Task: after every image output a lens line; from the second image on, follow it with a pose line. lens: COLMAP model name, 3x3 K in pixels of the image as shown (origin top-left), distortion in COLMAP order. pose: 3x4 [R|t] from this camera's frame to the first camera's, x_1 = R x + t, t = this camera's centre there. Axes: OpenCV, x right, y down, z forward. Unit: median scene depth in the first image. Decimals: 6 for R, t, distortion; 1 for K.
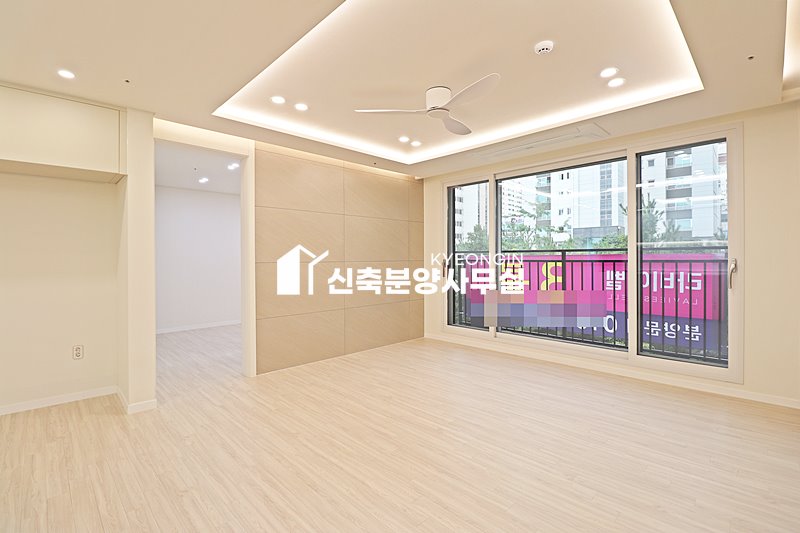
lens RADIAL K [[370.2, 0, 398.7], [0, 370.2, 259.8], [0, 0, 1]] dist [-0.001972, -0.012348]
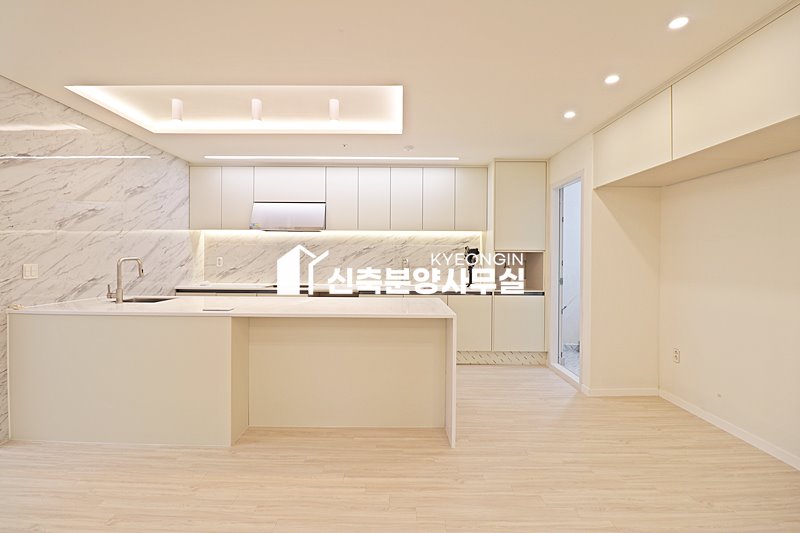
lens RADIAL K [[369.1, 0, 397.0], [0, 369.1, 260.6], [0, 0, 1]] dist [0.001415, -0.011800]
pose [[-0.706250, 0.005220, -0.707944, 0.030315], [-0.006122, 0.999890, 0.013481, -0.011391], [0.707937, 0.013855, -0.706140, 0.720117]]
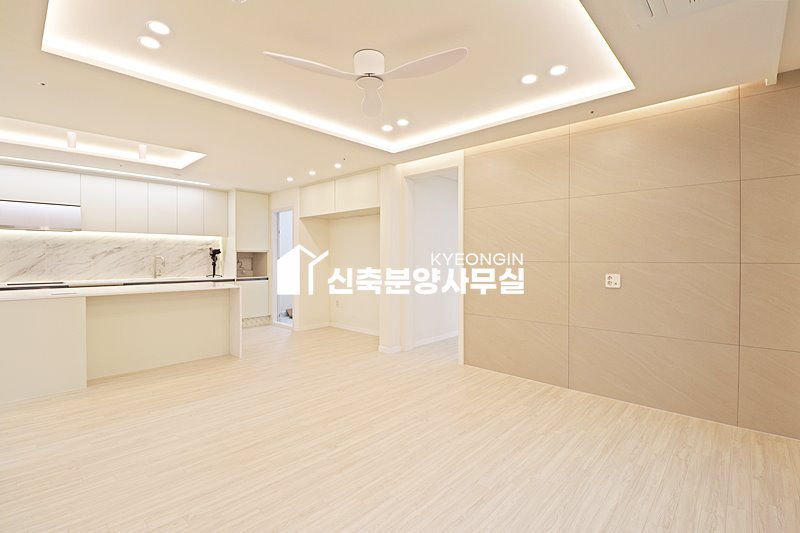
lens RADIAL K [[370.2, 0, 398.7], [0, 370.2, 259.8], [0, 0, 1]] dist [-0.001972, -0.012348]
pose [[0.036783, 0.008406, -0.999288, 0.734016], [-0.004347, 0.999957, 0.008251, -0.004961], [0.999314, 0.004040, 0.036818, 0.806351]]
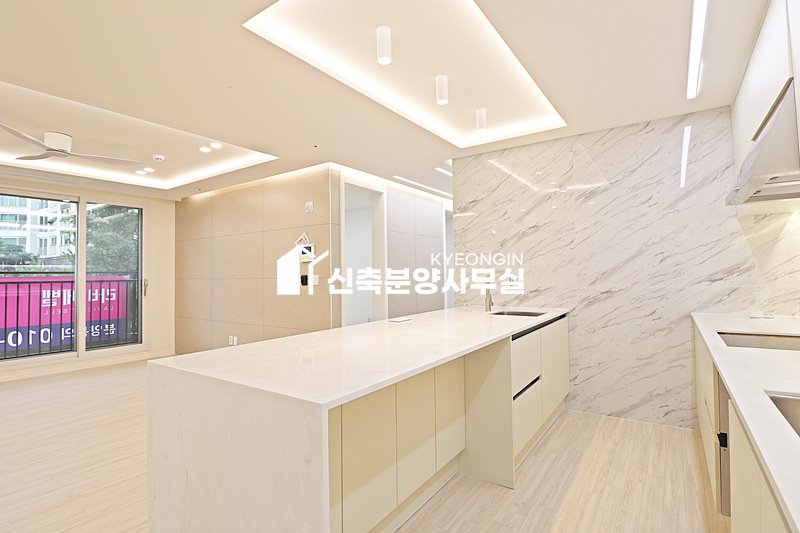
lens RADIAL K [[391.6, 0, 397.7], [0, 391.6, 260.9], [0, 0, 1]] dist [0.001532, -0.015512]
pose [[-0.181677, 0.041381, 0.982487, -0.984967], [0.019025, 0.999075, -0.038561, 0.005245], [-0.983174, 0.011686, -0.182297, 0.138604]]
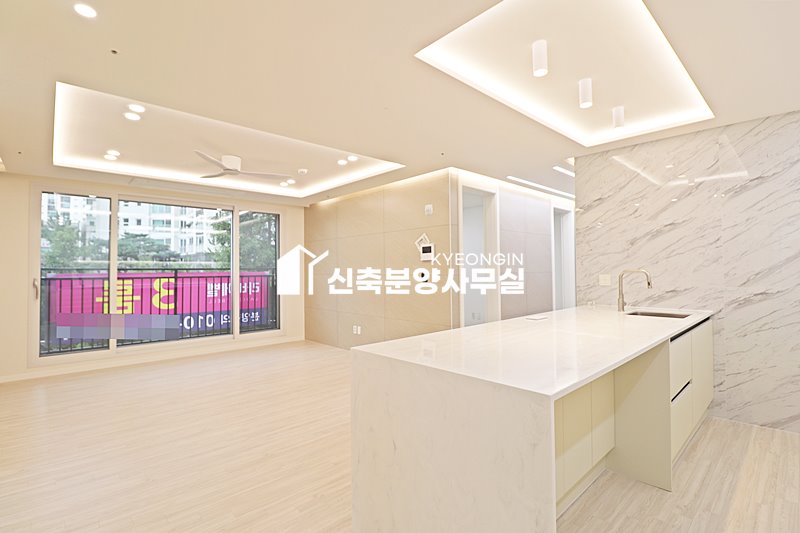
lens RADIAL K [[376.4, 0, 397.6], [0, 376.4, 260.3], [0, 0, 1]] dist [-0.001893, -0.012017]
pose [[0.033172, 0.032076, 0.998935, -1.006009], [0.013077, 0.999385, -0.032525, -0.004699], [-0.999364, 0.014142, 0.032732, 0.252545]]
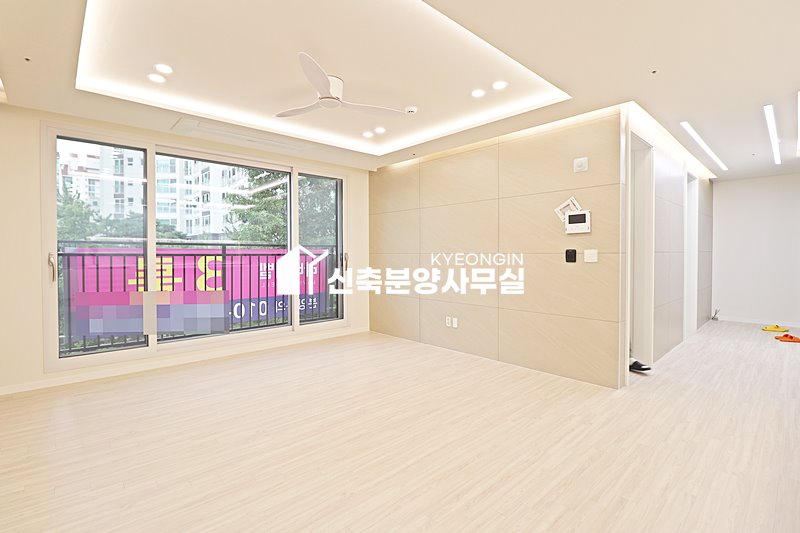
lens RADIAL K [[373.9, 0, 396.5], [0, 373.9, 259.5], [0, 0, 1]] dist [-0.000249, -0.013054]
pose [[0.036860, -0.010504, 0.999265, -0.689836], [0.005127, 0.999934, 0.010322, 0.009821], [-0.999307, 0.004743, 0.036912, 0.612999]]
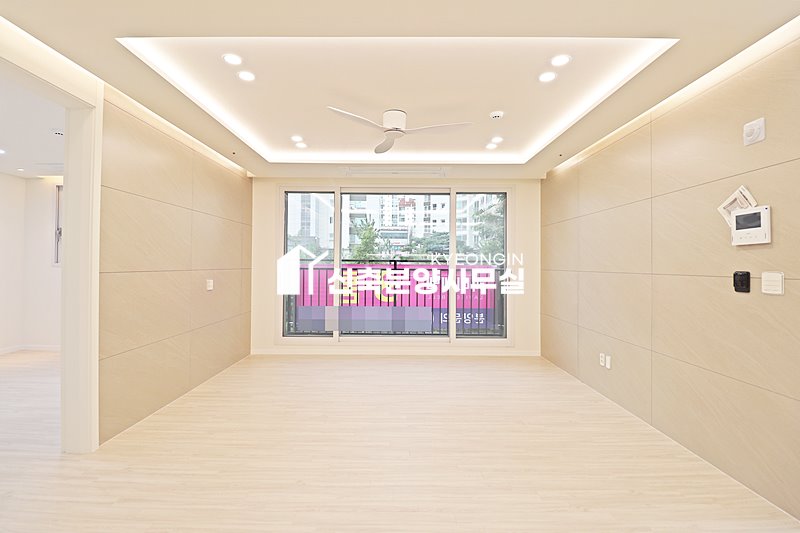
lens RADIAL K [[370.2, 0, 398.7], [0, 370.2, 259.8], [0, 0, 1]] dist [-0.001972, -0.012348]
pose [[0.701334, 0.019609, 0.712563, -0.502735], [-0.008066, 0.999776, -0.019574, -0.006228], [-0.712787, 0.007980, 0.701335, 0.184511]]
